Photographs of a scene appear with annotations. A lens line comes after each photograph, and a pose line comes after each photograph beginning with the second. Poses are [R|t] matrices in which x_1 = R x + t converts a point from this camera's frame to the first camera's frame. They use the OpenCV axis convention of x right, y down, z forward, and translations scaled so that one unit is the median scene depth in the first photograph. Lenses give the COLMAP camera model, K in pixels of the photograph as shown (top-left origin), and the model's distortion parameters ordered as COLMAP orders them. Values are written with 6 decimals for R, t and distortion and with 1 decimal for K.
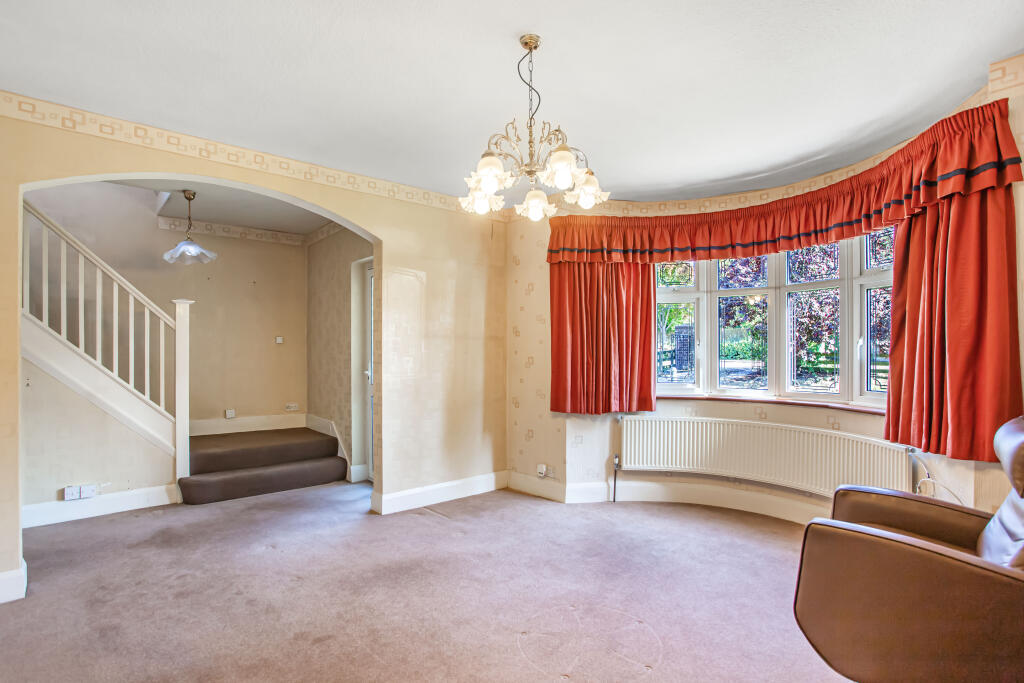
lens RADIAL K [[531.2, 0, 512.2], [0, 531.2, 356.2], [0, 0, 1]] dist [-0.096851, 0.000295]
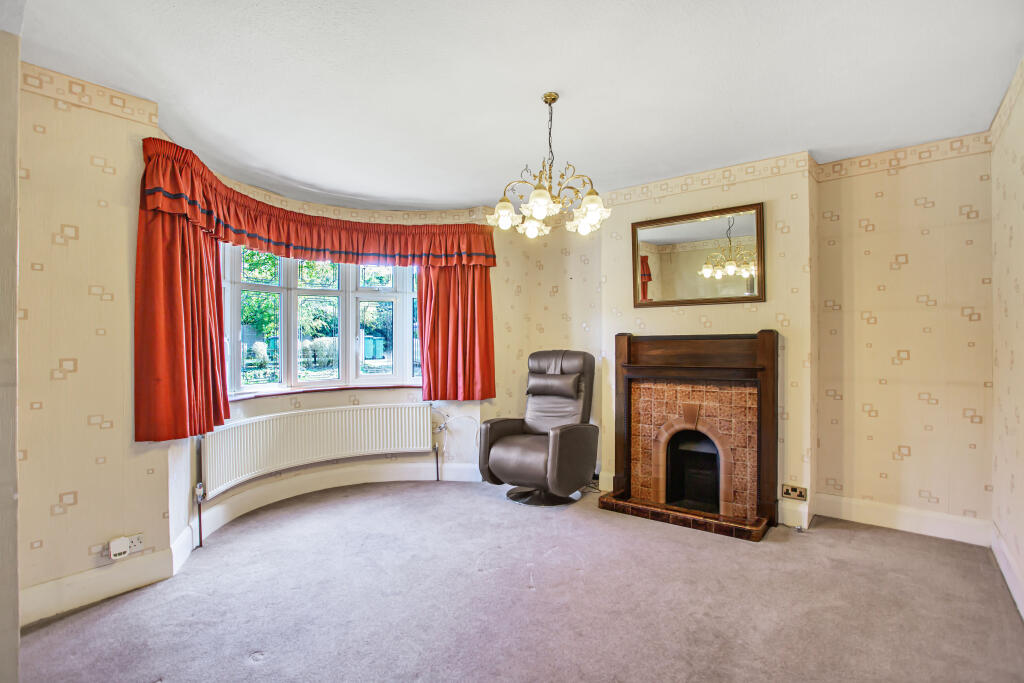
lens RADIAL K [[514.1, 0, 495.9], [0, 514.1, 345.8], [0, 0, 1]] dist [-0.000415, 0.000740]
pose [[-0.176288, -0.003935, 0.984331, -0.690115], [0.003748, 0.999982, 0.004669, -0.015029], [-0.984332, 0.004513, -0.176270, 0.802919]]
